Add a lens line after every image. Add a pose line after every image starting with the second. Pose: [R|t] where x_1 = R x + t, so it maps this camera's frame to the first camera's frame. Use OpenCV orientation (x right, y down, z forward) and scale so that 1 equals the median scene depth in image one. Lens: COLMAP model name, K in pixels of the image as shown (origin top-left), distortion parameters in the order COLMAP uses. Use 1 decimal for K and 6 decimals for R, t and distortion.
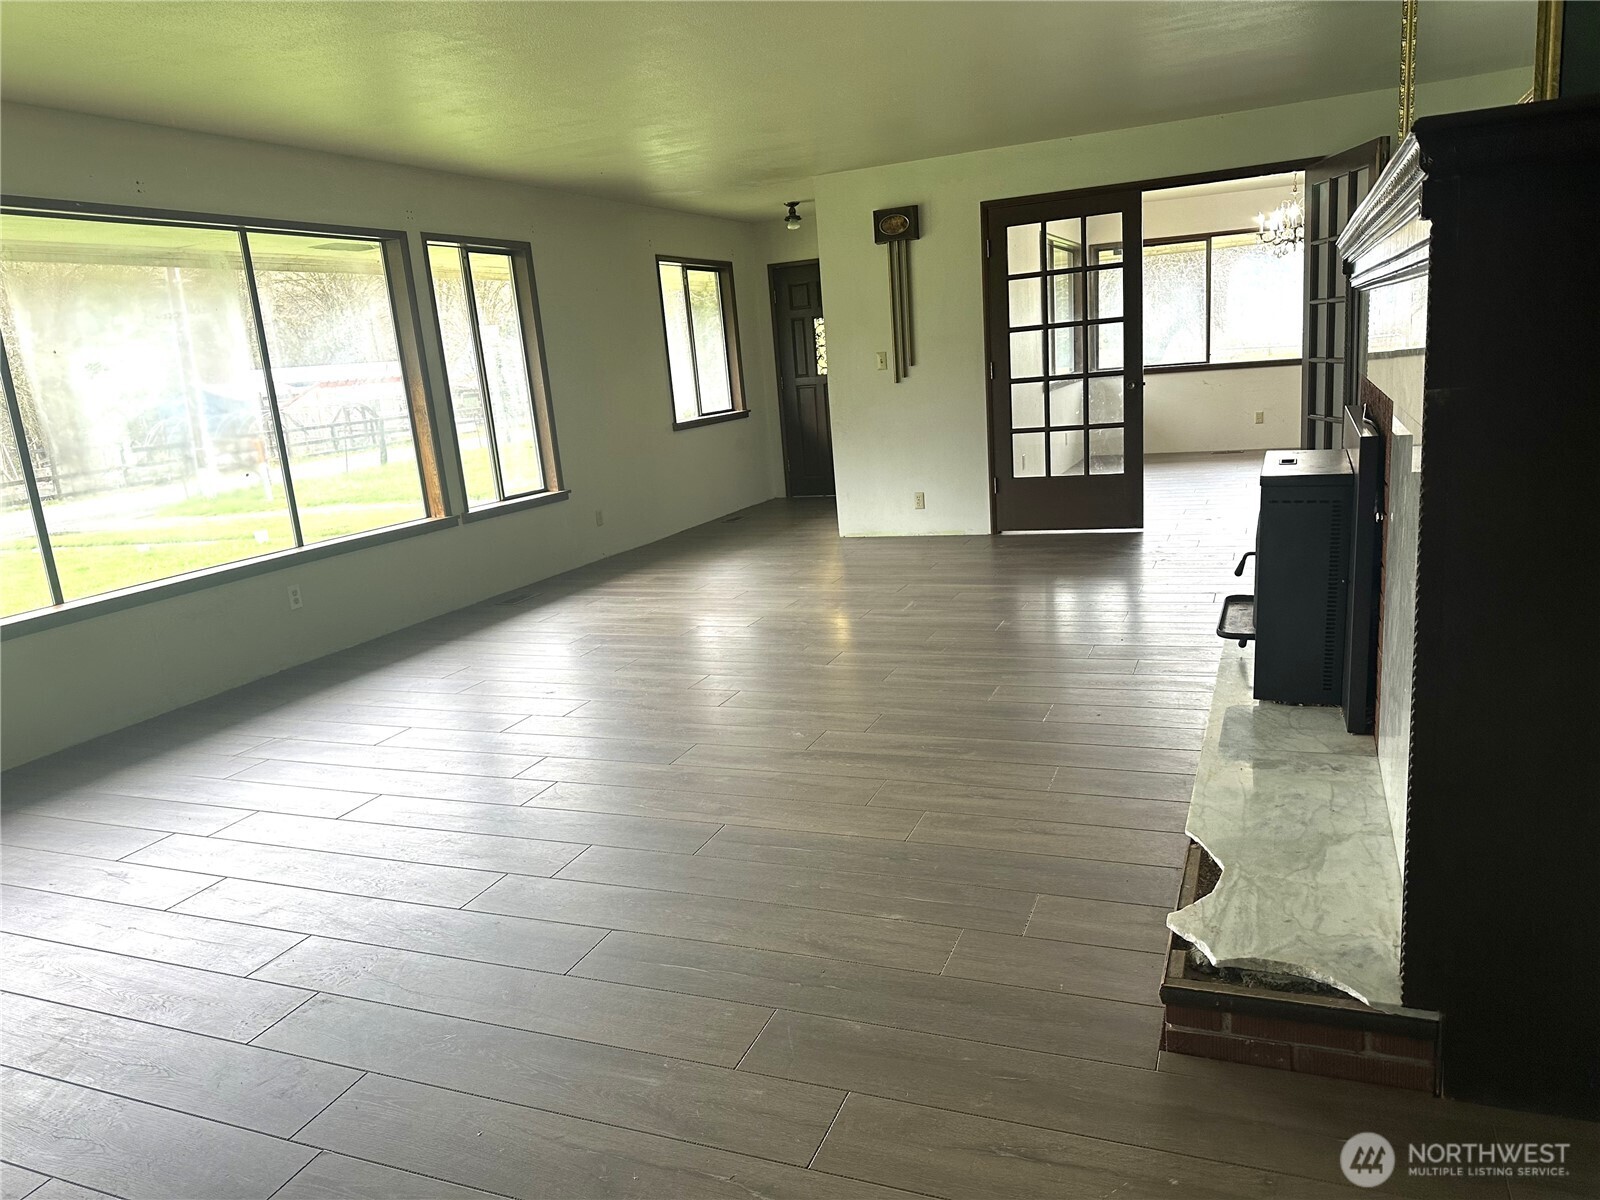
lens RADIAL K [[1081.8, 0, 791.8], [0, 1081.8, 605.3], [0, 0, 1]] dist [0.070545, -0.100955]
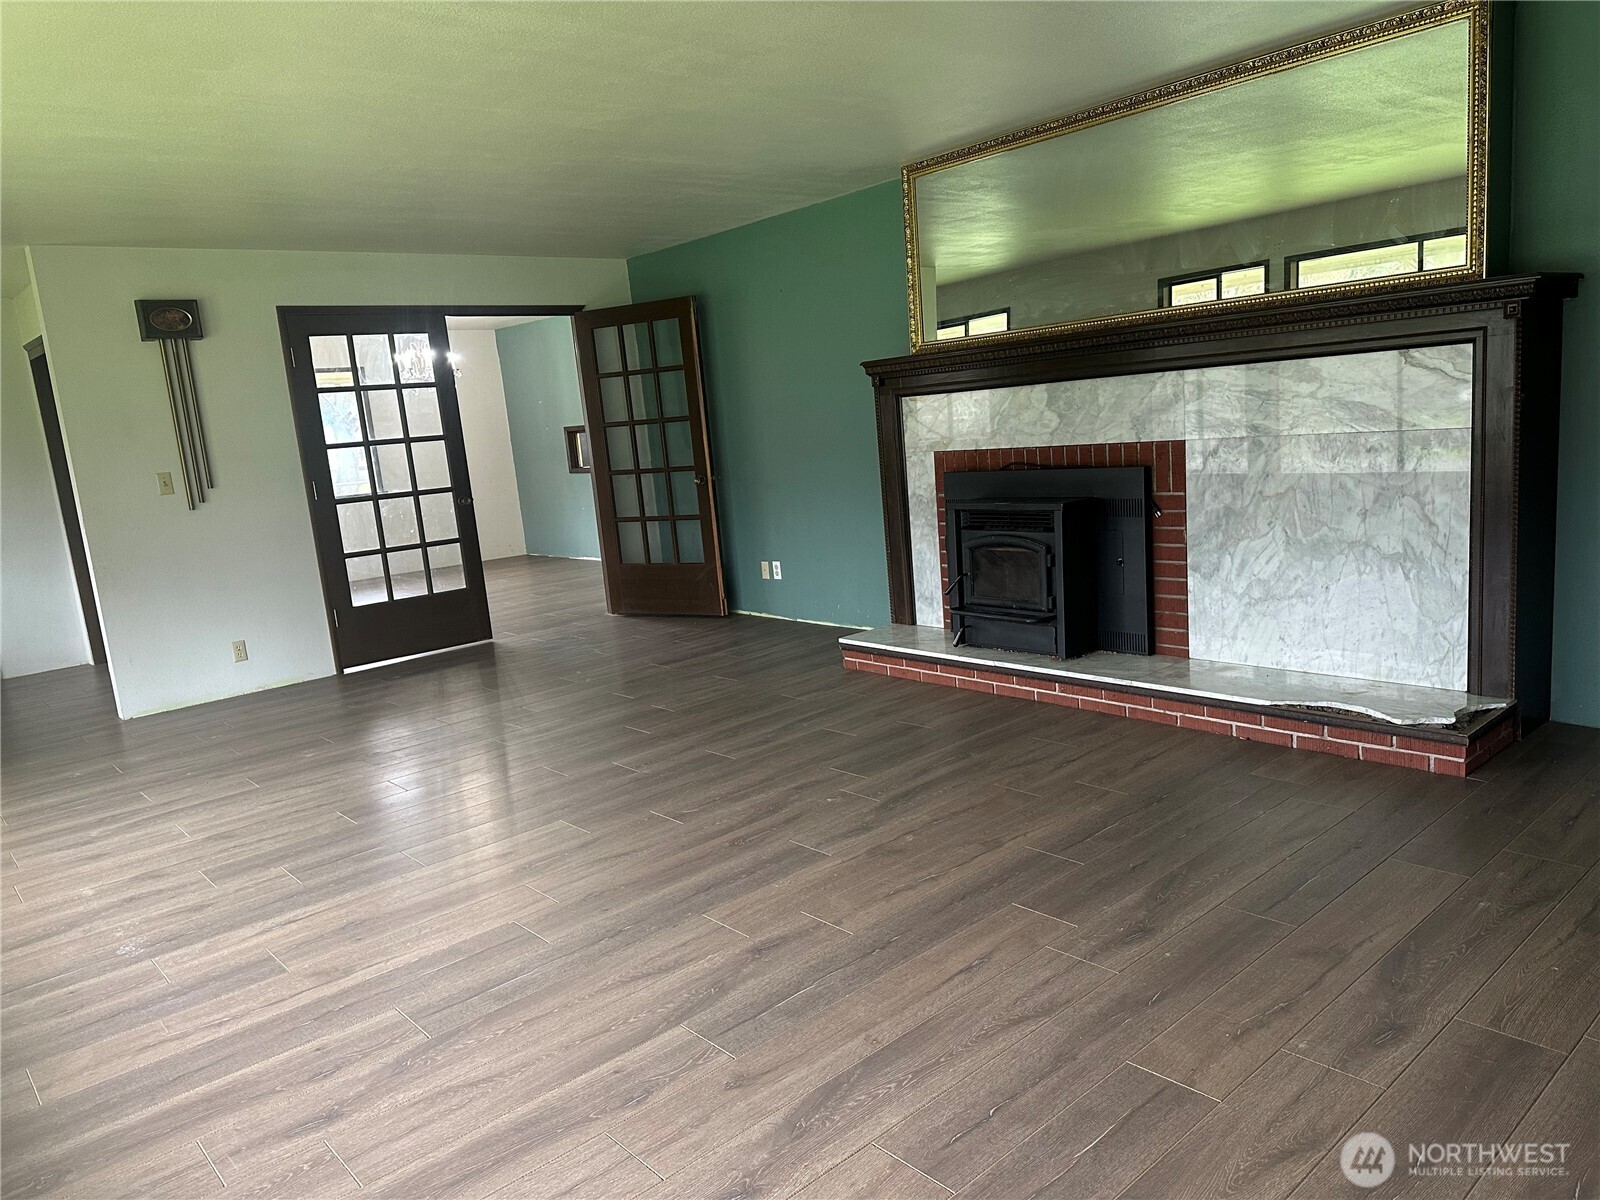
lens RADIAL K [[1081.8, 0, 791.8], [0, 1081.8, 605.3], [0, 0, 1]] dist [0.070545, -0.100955]
pose [[0.467685, -0.113378, 0.876594, -0.428929], [0.242254, 0.970206, -0.003763, -0.028486], [-0.850049, 0.214118, 0.481217, 0.263994]]
